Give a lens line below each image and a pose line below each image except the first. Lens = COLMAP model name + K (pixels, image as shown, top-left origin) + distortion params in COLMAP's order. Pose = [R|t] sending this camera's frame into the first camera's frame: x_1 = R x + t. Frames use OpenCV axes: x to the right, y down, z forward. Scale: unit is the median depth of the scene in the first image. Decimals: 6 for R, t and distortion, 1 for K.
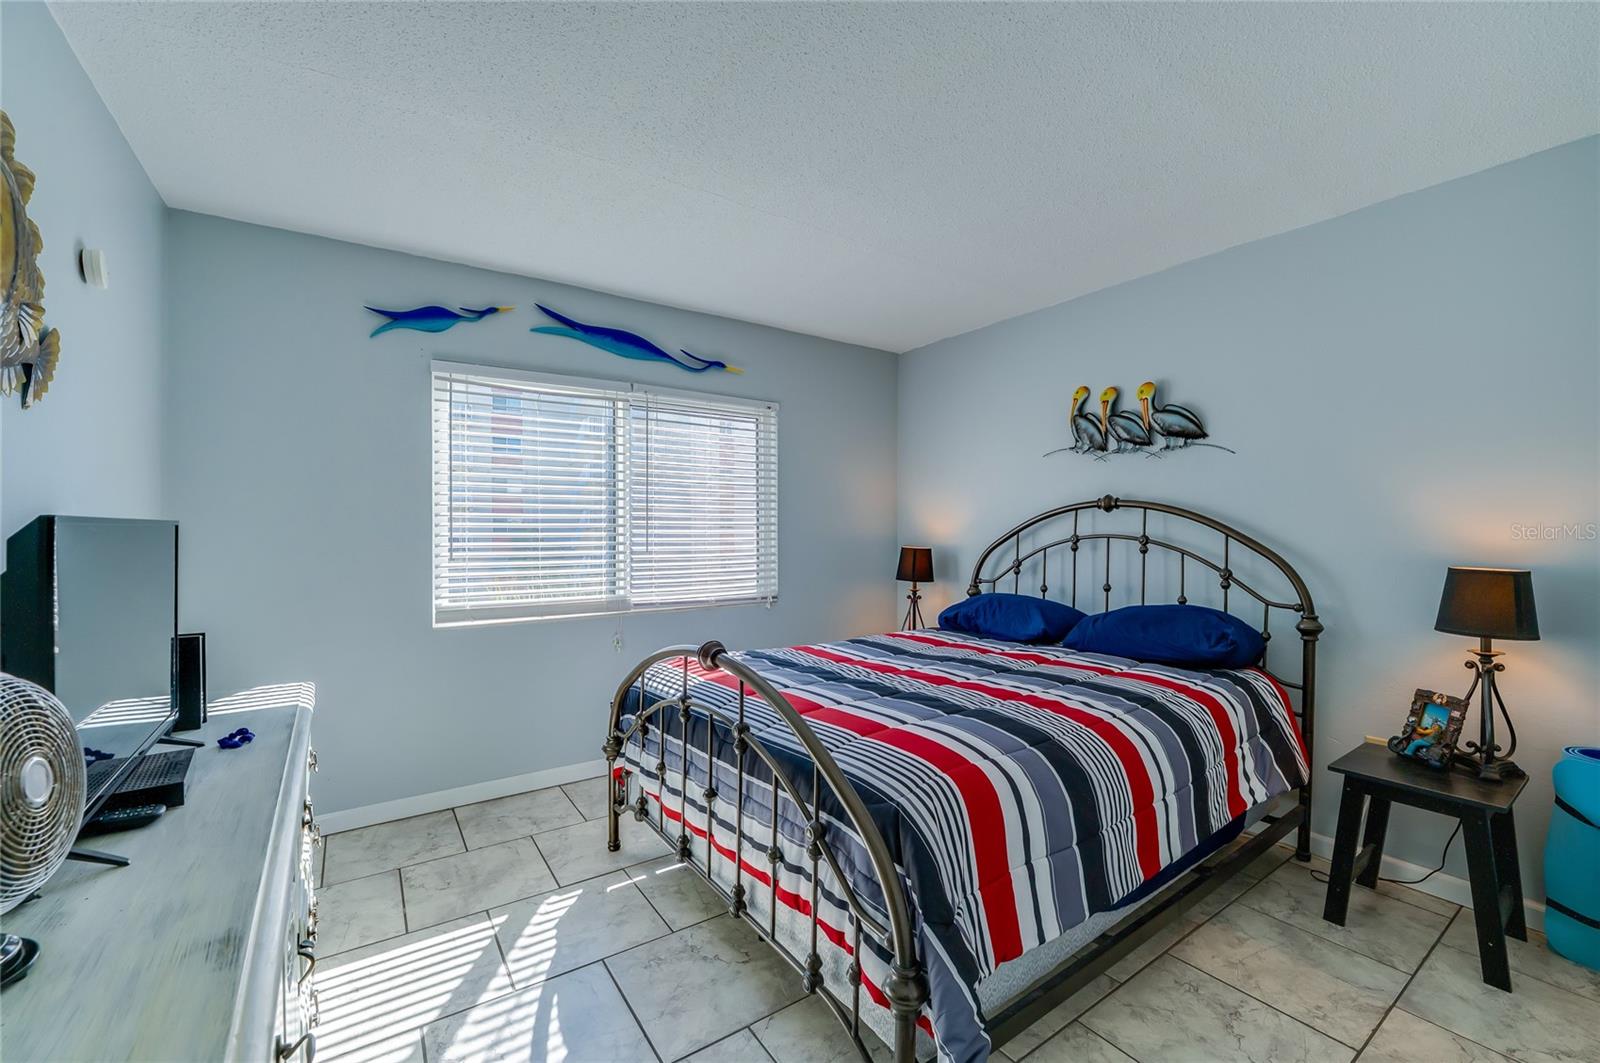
lens RADIAL K [[642.6, 0, 803.3], [0, 642.6, 530.3], [0, 0, 1]] dist [-0.020369, 0.000019]
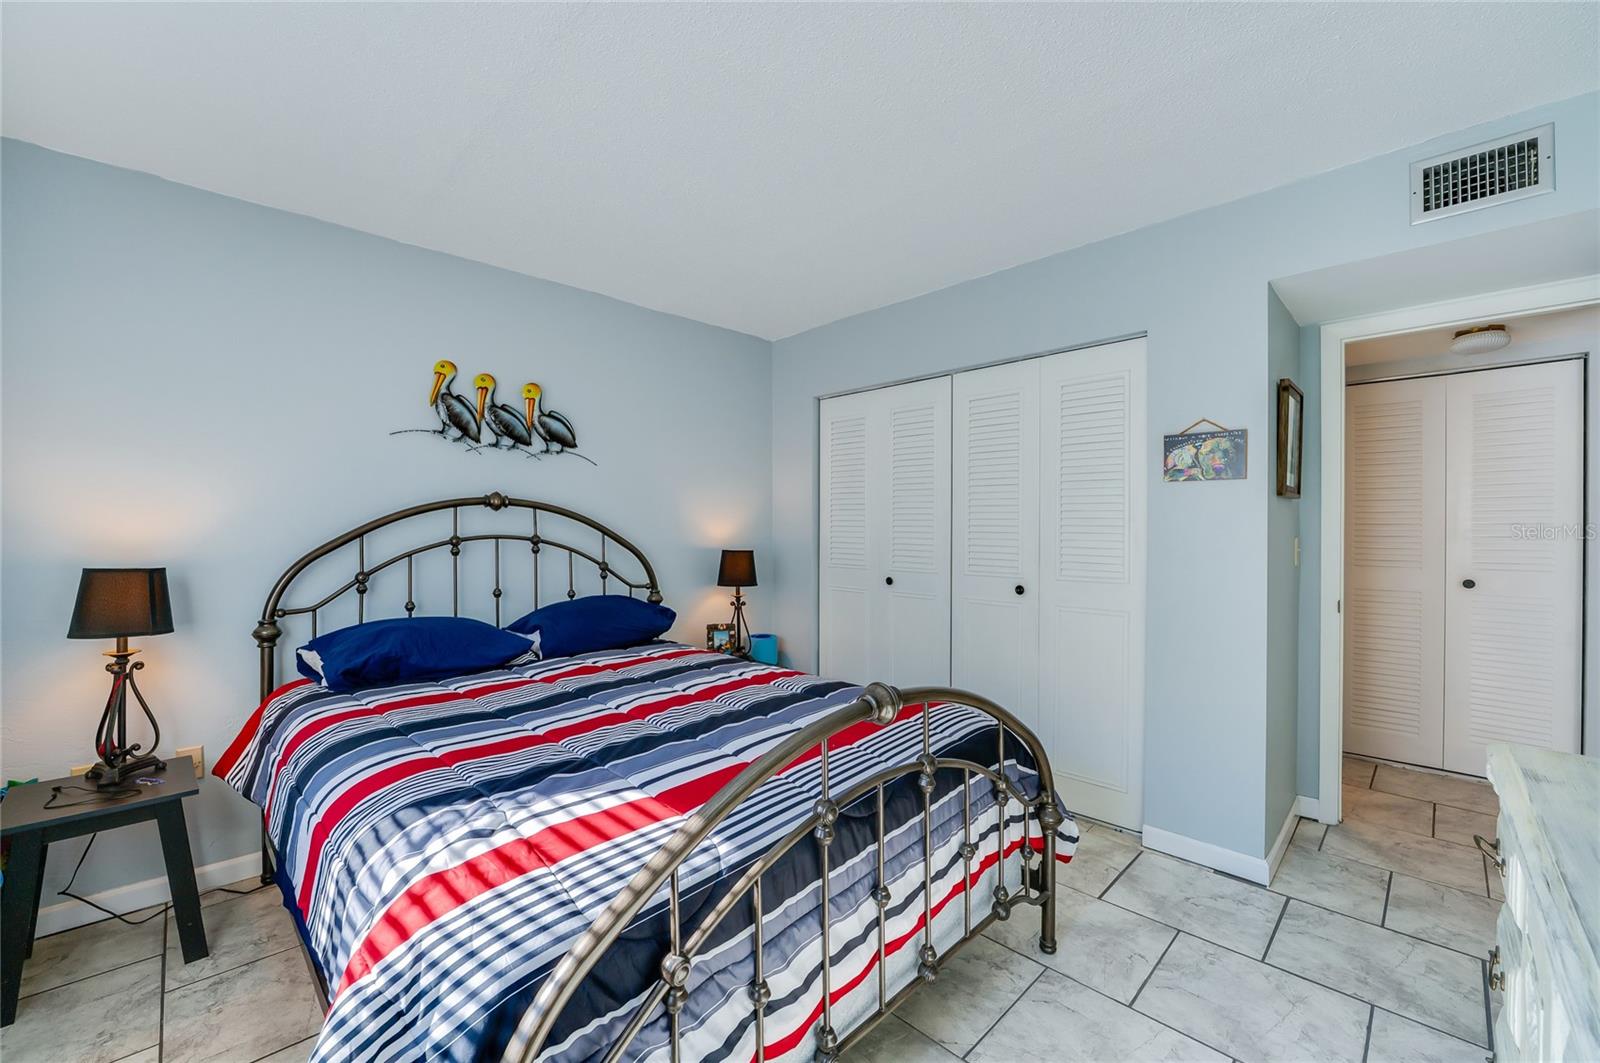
lens RADIAL K [[642.6, 0, 803.3], [0, 642.6, 530.3], [0, 0, 1]] dist [-0.020369, 0.000019]
pose [[-0.180105, -0.004653, 0.983636, -0.508979], [0.002947, 0.999982, 0.005270, -0.003820], [-0.983643, 0.003848, -0.180088, 0.731849]]
